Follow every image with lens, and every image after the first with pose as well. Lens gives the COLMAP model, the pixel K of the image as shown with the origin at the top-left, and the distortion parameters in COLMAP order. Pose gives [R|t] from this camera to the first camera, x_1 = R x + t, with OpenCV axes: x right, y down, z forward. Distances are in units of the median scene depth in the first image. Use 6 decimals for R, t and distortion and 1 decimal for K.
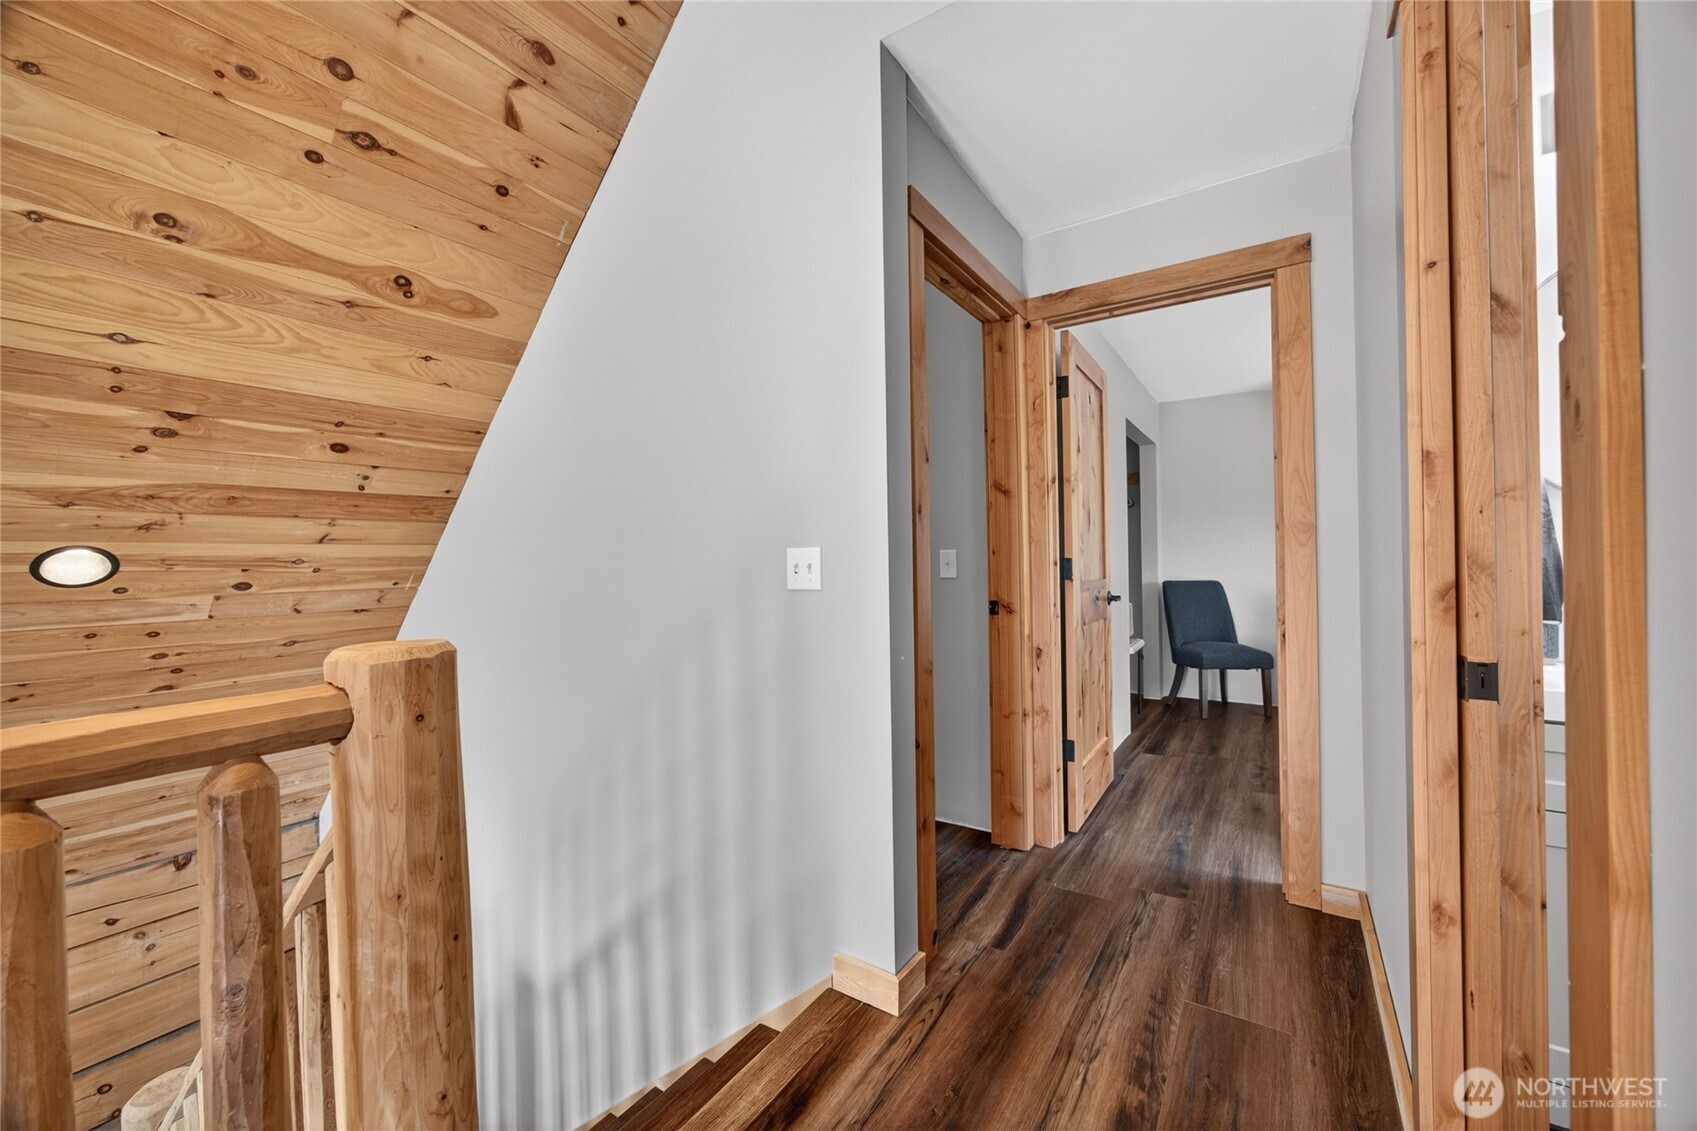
lens RADIAL K [[648.3, 0, 853.1], [0, 648.3, 563.0], [0, 0, 1]] dist [-0.024688, 0.007818]
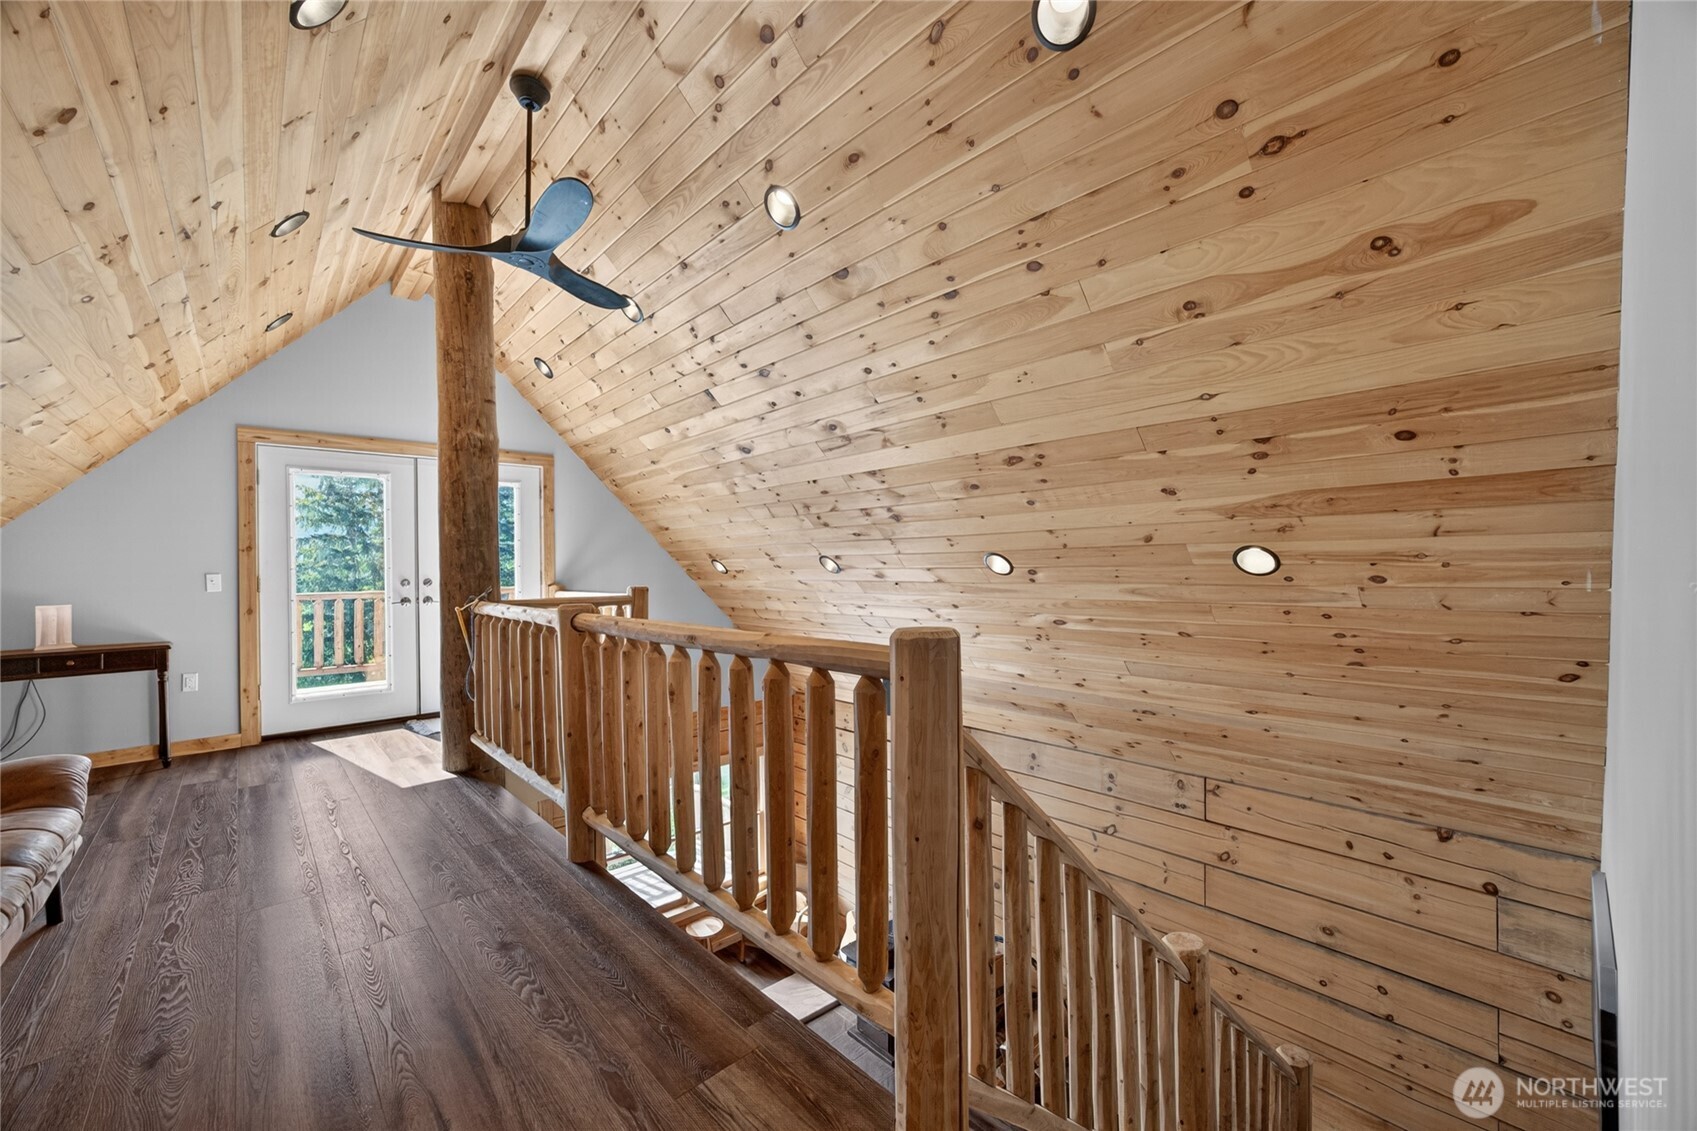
lens RADIAL K [[648.3, 0, 853.1], [0, 648.3, 563.0], [0, 0, 1]] dist [-0.024688, 0.007818]
pose [[-0.225812, 0.019671, -0.973972, 0.286438], [0.016209, 0.999734, 0.016433, -0.023248], [0.974036, -0.012076, -0.226070, 0.431936]]
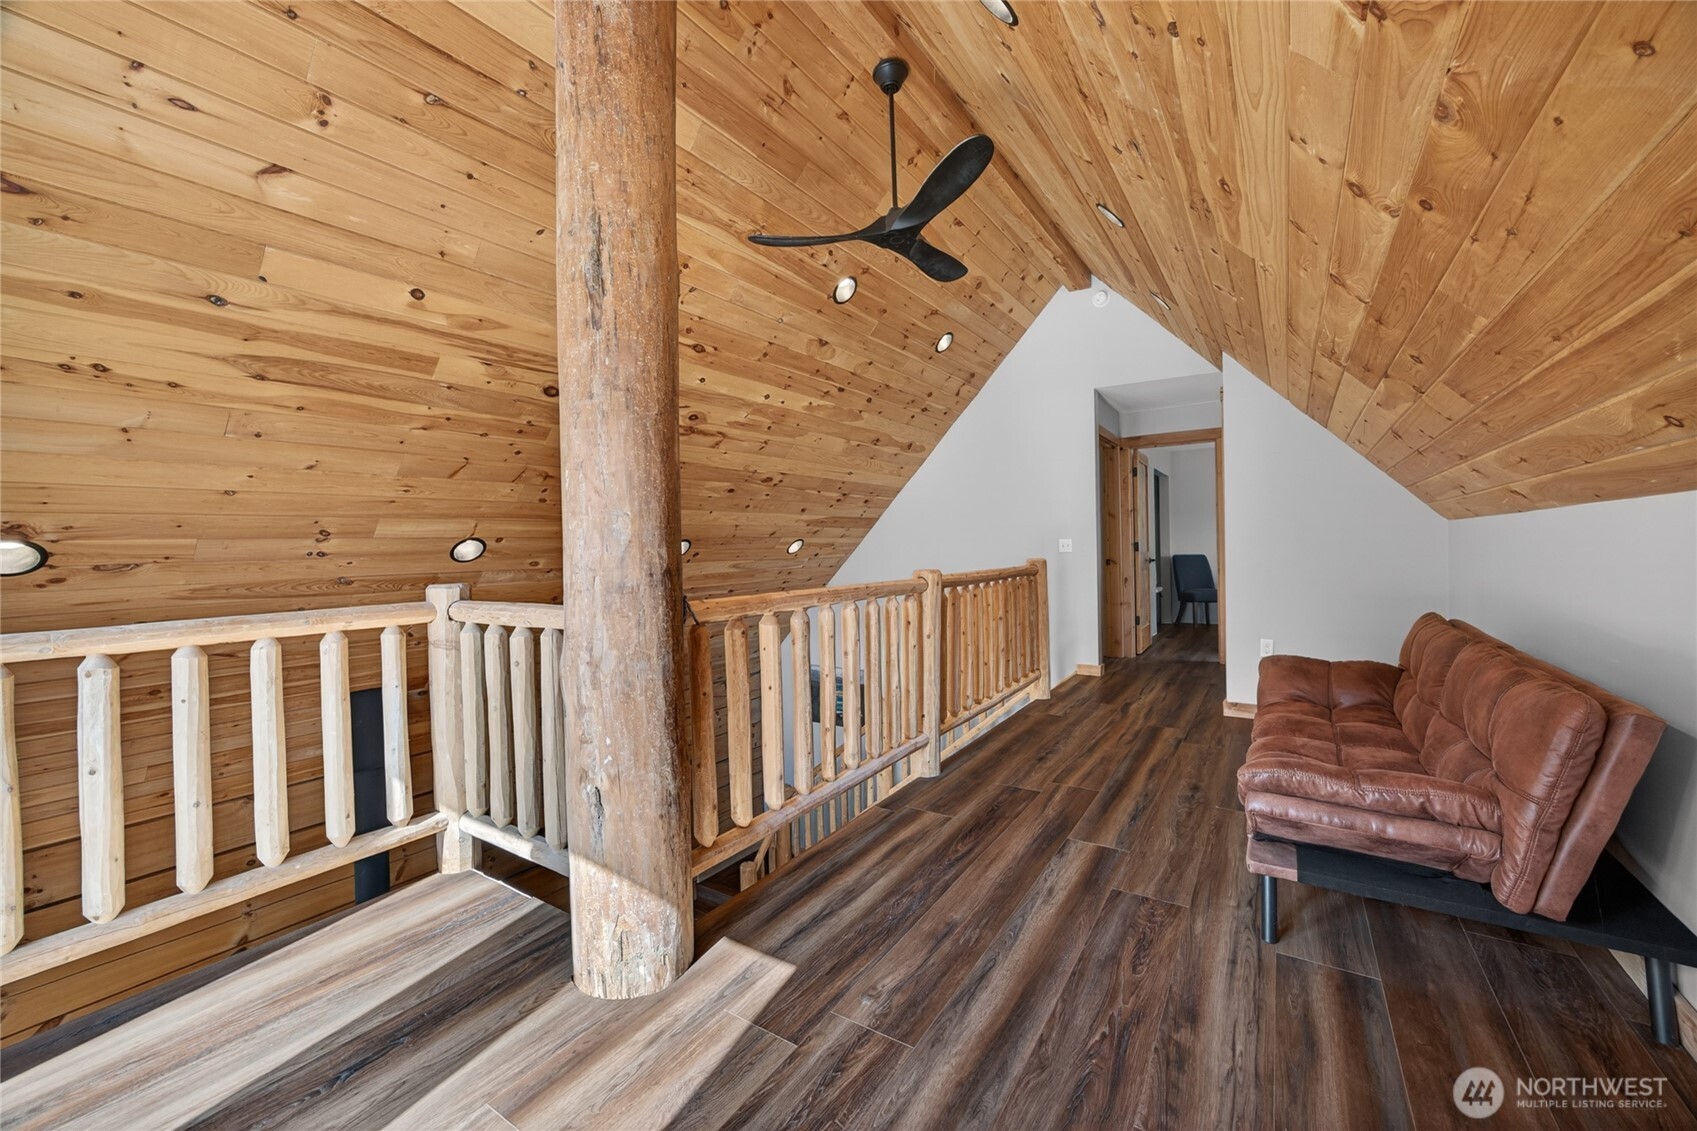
lens RADIAL K [[648.3, 0, 853.1], [0, 648.3, 563.0], [0, 0, 1]] dist [-0.024688, 0.007818]
pose [[0.999988, -0.004071, -0.002843, -1.000822], [0.004124, 0.999813, 0.018878, 0.026719], [0.002765, -0.018889, 0.999818, -1.967700]]
